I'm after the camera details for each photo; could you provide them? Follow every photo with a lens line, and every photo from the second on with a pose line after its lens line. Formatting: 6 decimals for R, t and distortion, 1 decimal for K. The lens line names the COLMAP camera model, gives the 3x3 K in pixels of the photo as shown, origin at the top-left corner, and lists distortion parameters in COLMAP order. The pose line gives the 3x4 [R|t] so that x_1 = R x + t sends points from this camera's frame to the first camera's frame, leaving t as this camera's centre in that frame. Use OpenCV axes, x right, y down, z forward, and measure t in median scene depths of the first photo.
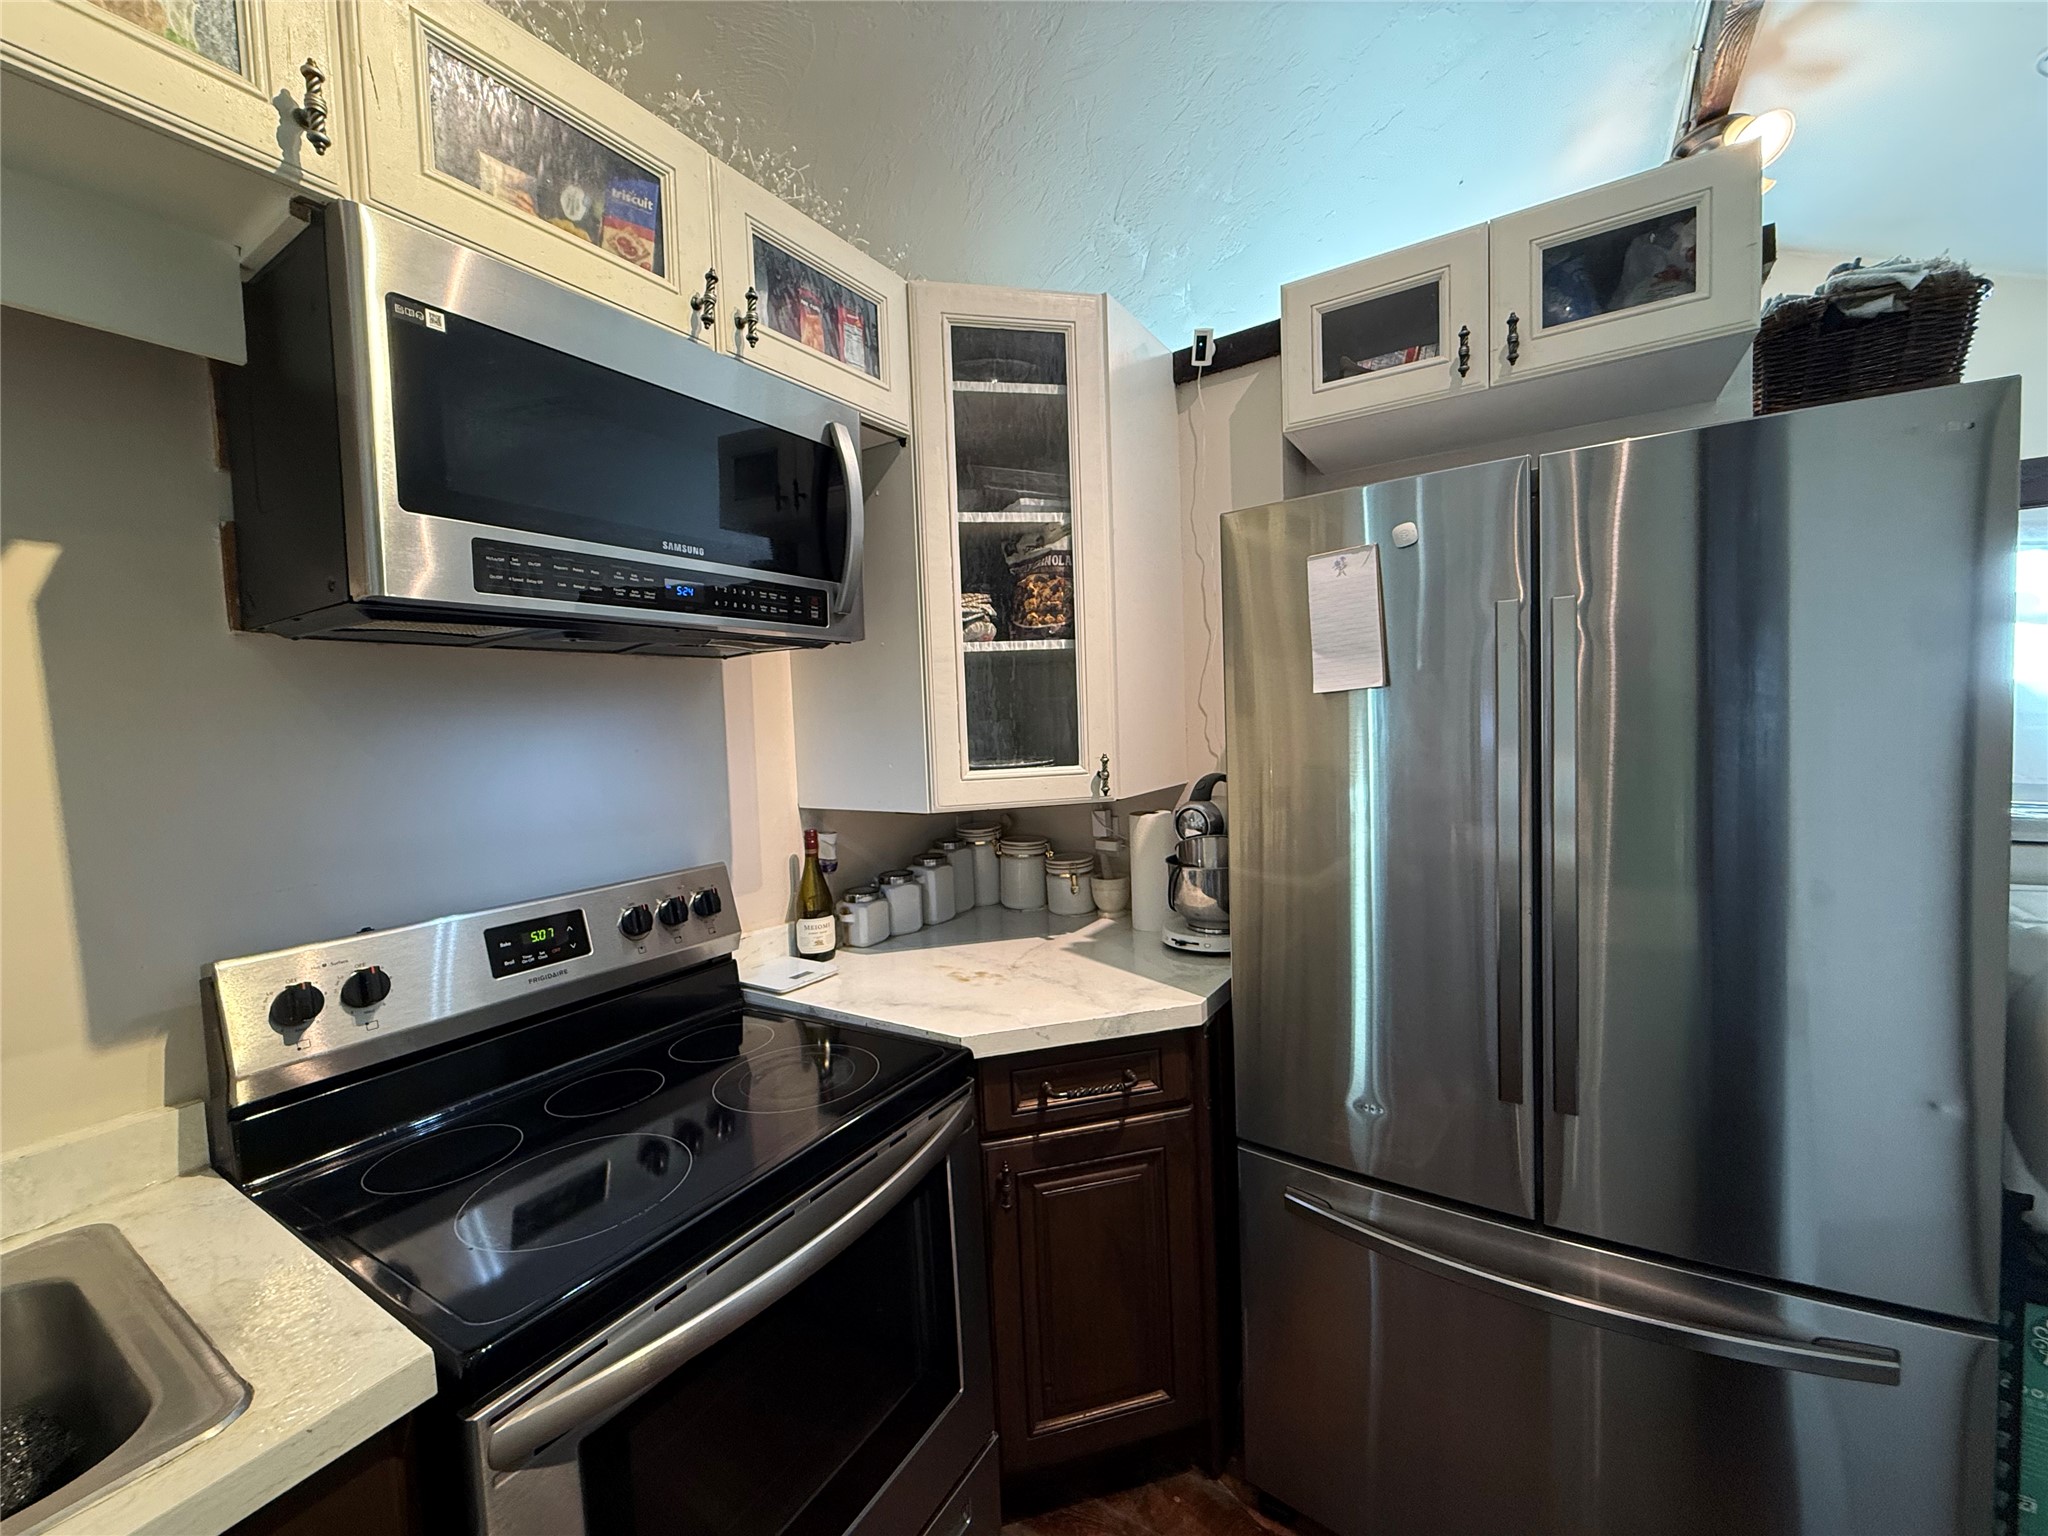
lens RADIAL K [[820.3, 0, 1012.2], [0, 820.3, 765.4], [0, 0, 1]] dist [0.003873, -0.001579]
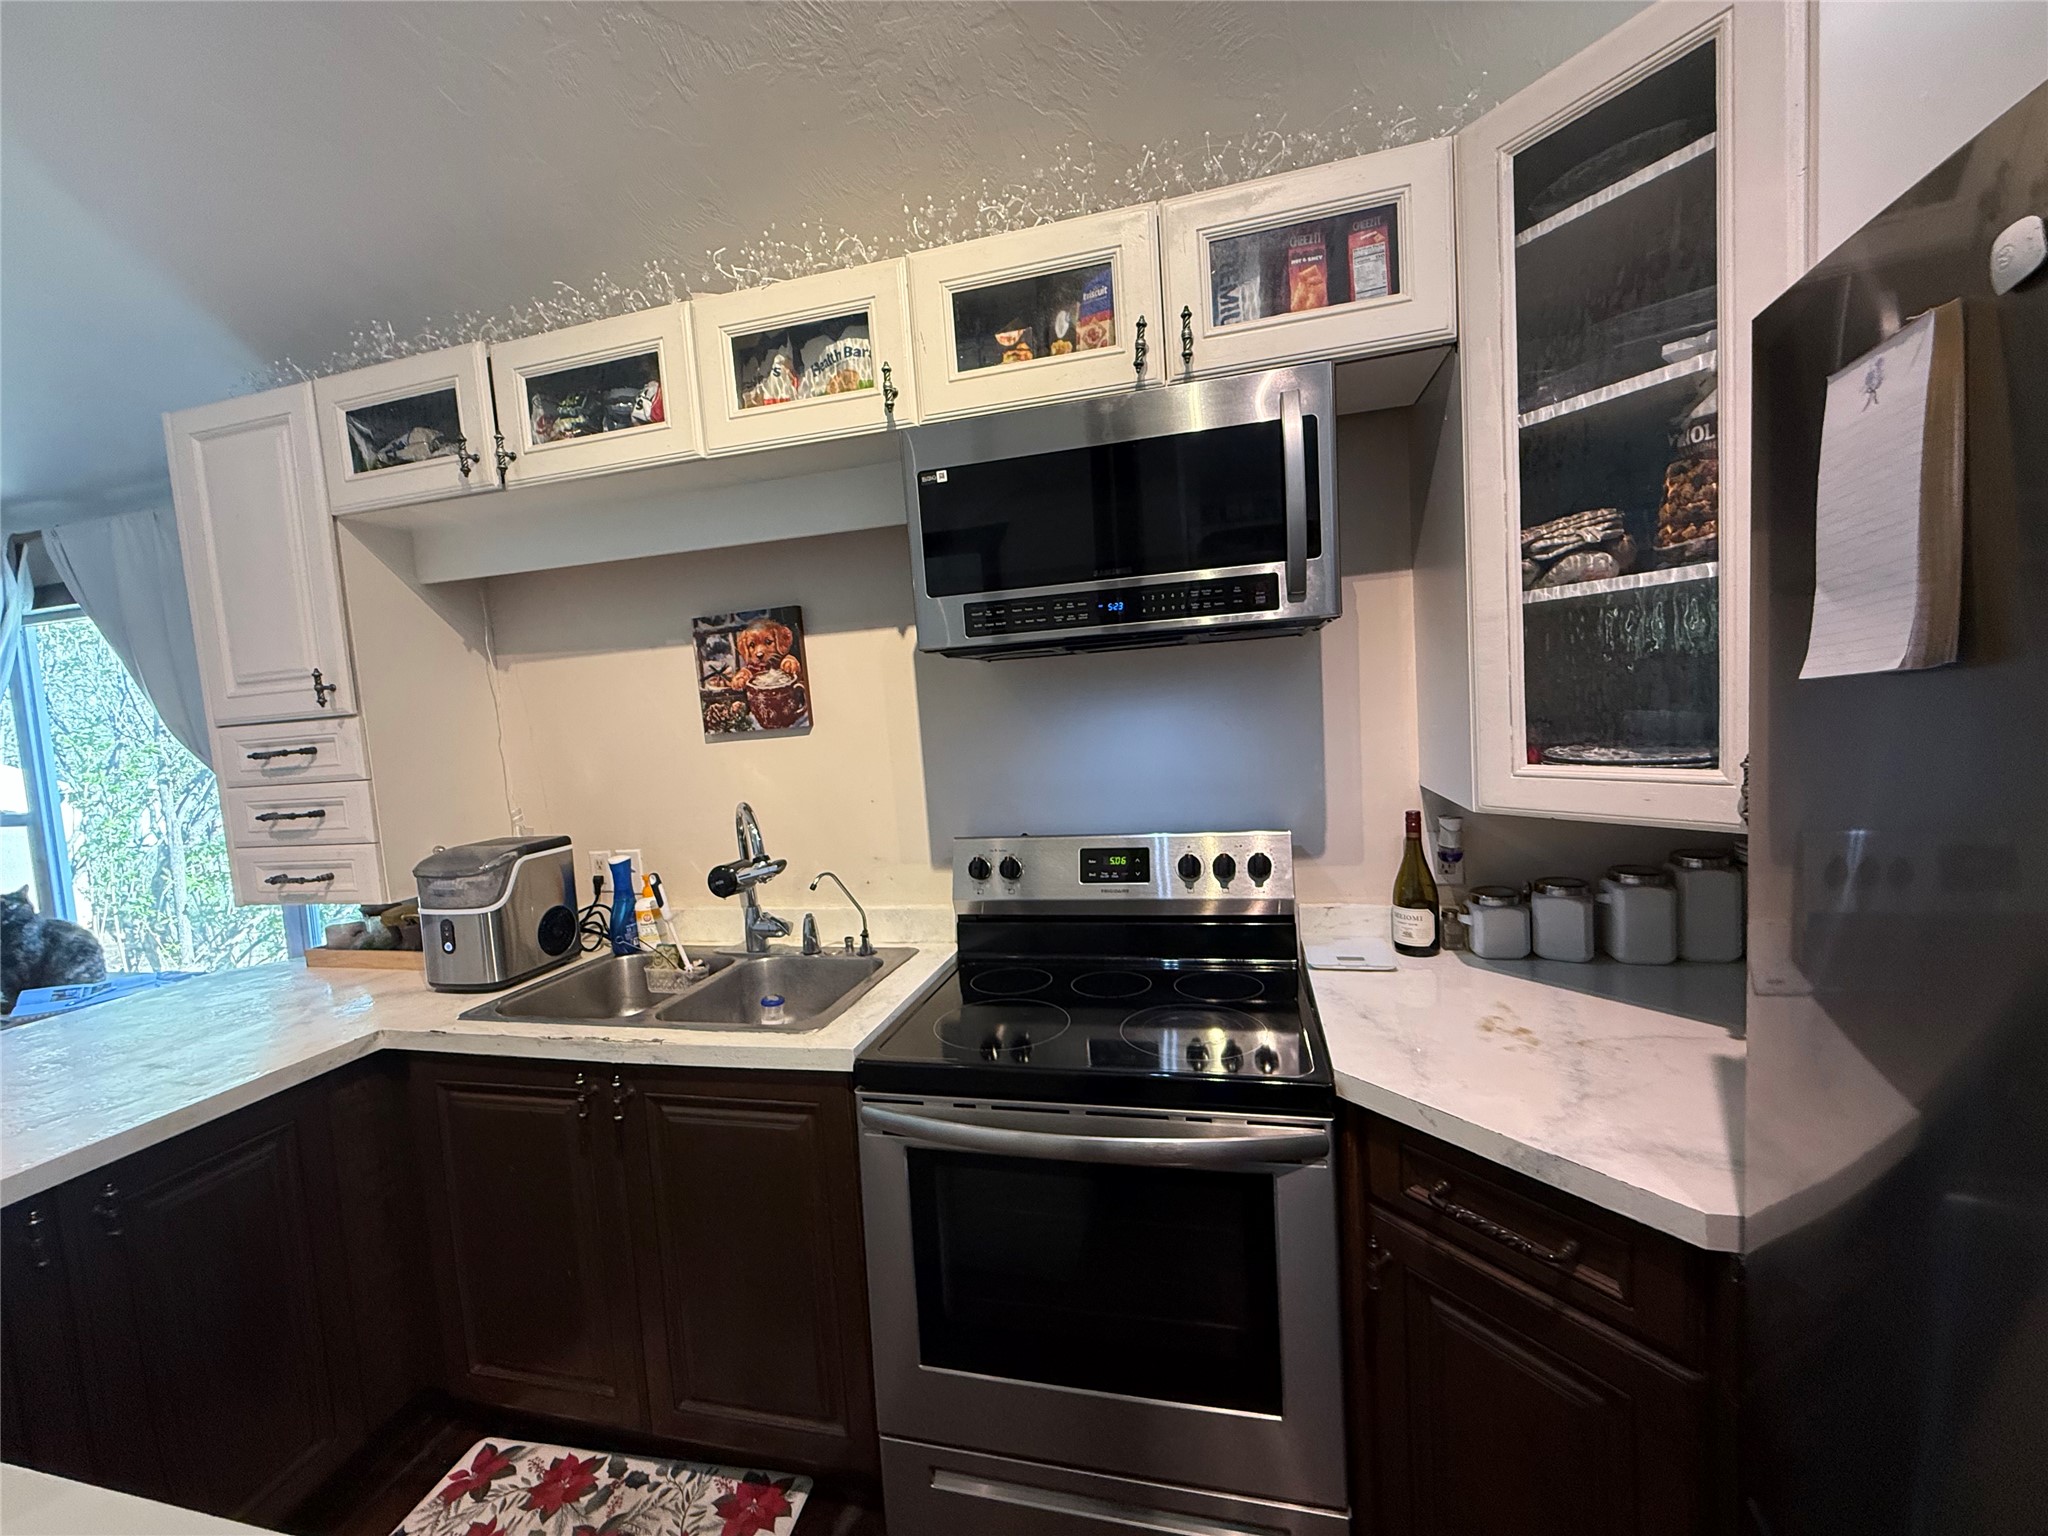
lens RADIAL K [[820.3, 0, 1017.5], [0, 820.3, 764.1], [0, 0, 1]] dist [0.003873, -0.001579]
pose [[0.316470, 0.088363, -0.944478, 0.525845], [0.000525, 0.995636, 0.093325, -0.065699], [0.948602, -0.030031, 0.315043, 0.334187]]
